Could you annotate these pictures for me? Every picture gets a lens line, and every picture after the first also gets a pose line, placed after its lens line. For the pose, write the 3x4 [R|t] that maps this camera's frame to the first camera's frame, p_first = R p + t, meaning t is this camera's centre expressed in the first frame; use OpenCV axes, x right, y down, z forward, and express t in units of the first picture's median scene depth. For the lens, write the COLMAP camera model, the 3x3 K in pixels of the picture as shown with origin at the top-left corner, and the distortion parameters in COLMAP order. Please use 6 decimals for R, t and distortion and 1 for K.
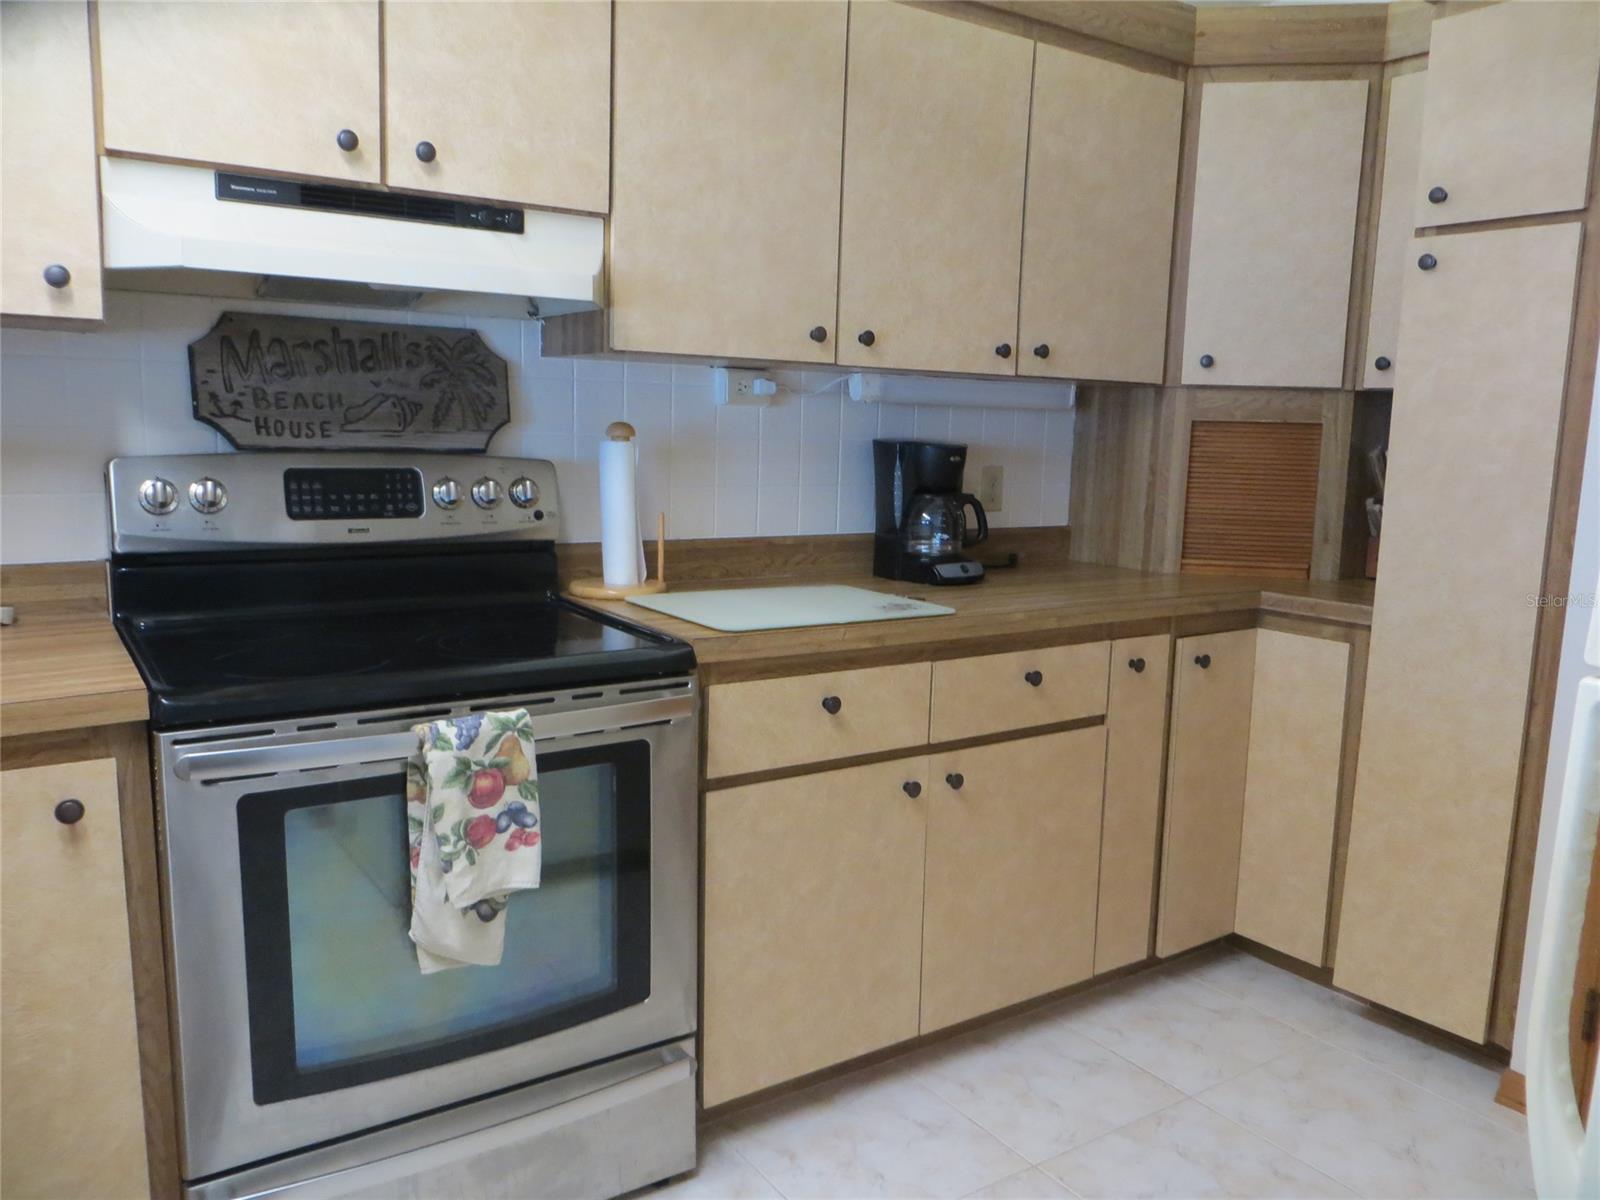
lens RADIAL K [[1197.9, 0, 796.0], [0, 1197.9, 604.8], [0, 0, 1]] dist [-0.003174, -0.006031]
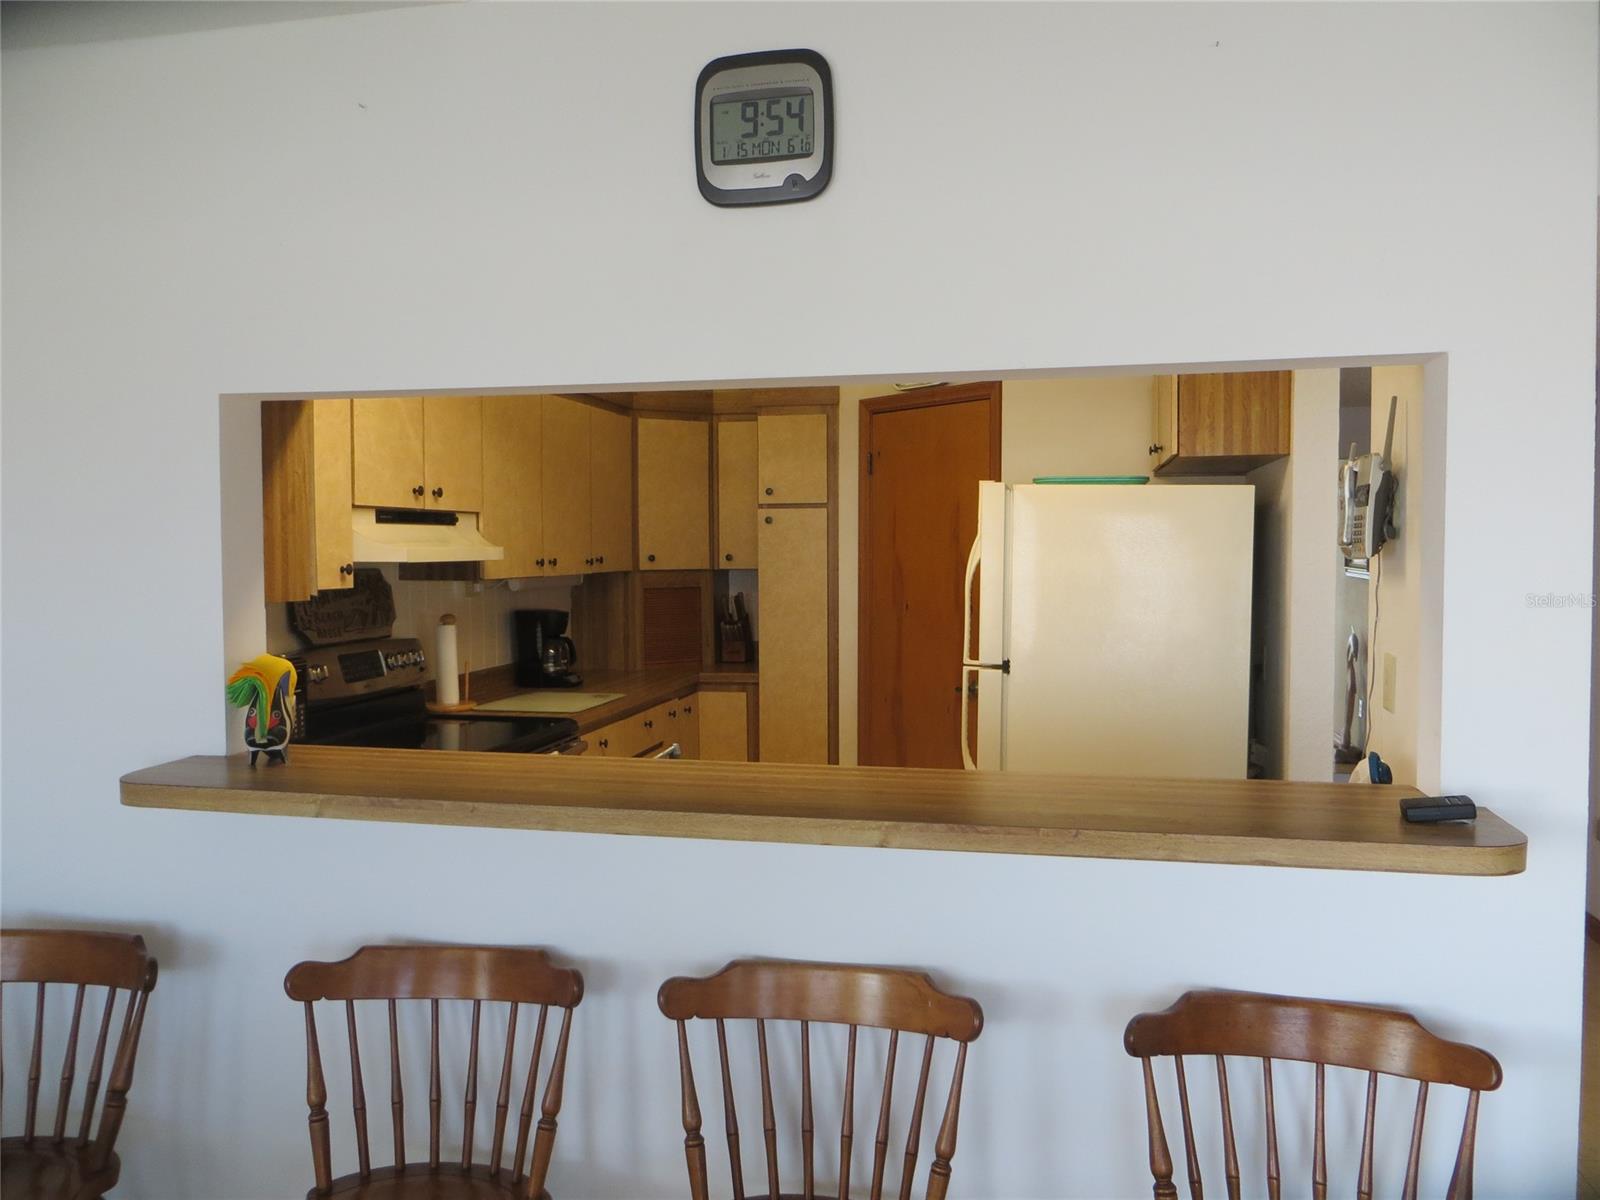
lens RADIAL K [[1197.9, 0, 800.8], [0, 1197.9, 603.8], [0, 0, 1]] dist [-0.003174, -0.006031]
pose [[0.724879, -0.064146, 0.685883, -0.983550], [0.129237, 0.990640, -0.043937, -0.019040], [-0.676645, 0.120491, 0.726384, -0.669067]]
